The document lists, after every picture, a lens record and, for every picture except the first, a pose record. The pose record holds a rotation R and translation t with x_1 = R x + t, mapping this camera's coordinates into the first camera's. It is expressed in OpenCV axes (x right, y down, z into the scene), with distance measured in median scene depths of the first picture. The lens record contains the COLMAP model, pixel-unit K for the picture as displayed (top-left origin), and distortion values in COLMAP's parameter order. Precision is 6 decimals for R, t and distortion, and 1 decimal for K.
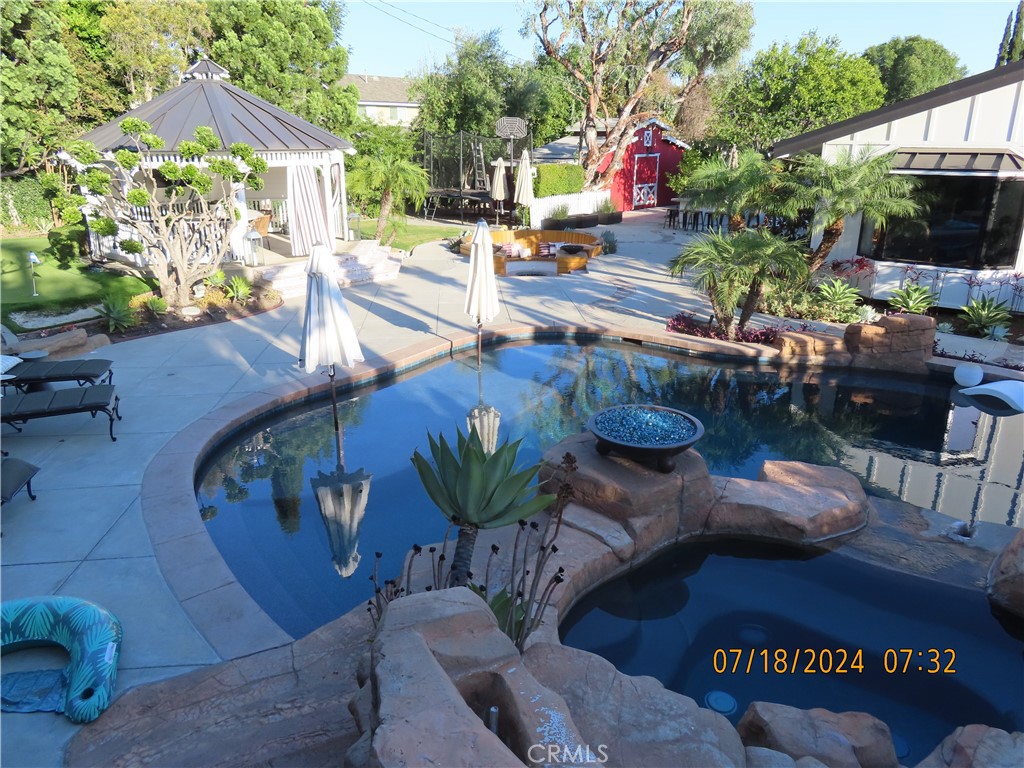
lens RADIAL K [[731.1, 0, 512.0], [0, 731.1, 384.0], [0, 0, 1]] dist [-0.003810, -0.002472]
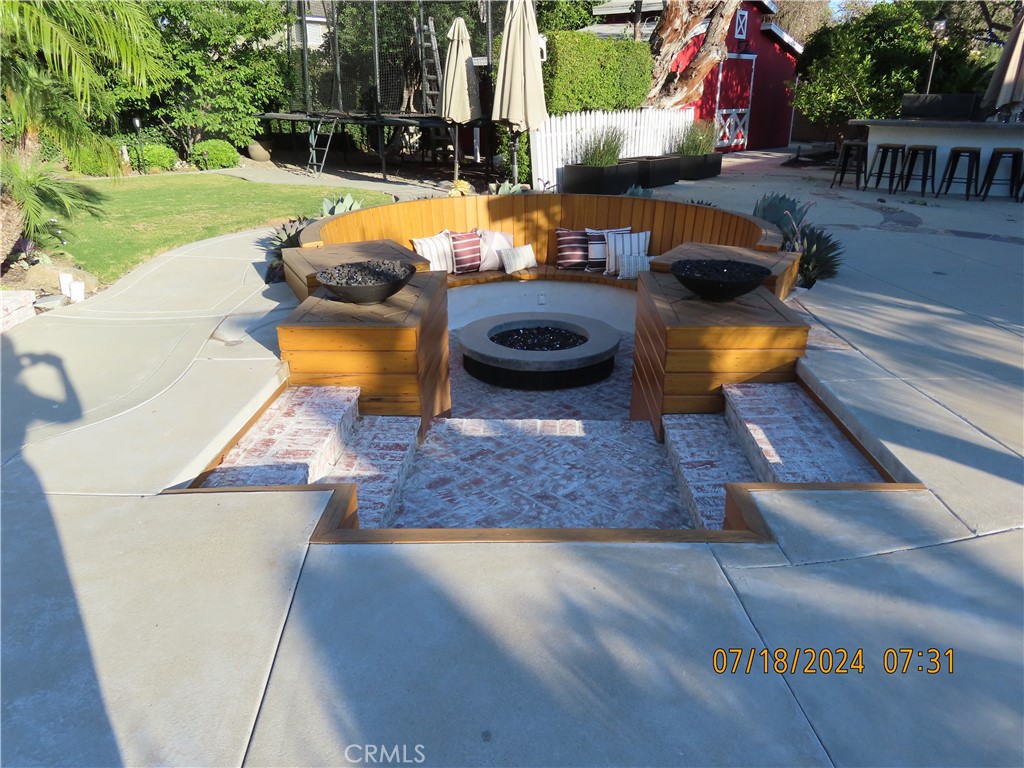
lens RADIAL K [[731.1, 0, 512.0], [0, 731.1, 384.0], [0, 0, 1]] dist [-0.003810, -0.002472]
pose [[0.999986, -0.004657, 0.002384, 0.012275], [0.004529, 0.998677, 0.051227, -0.122905], [-0.002619, -0.051215, 0.998684, 0.575608]]
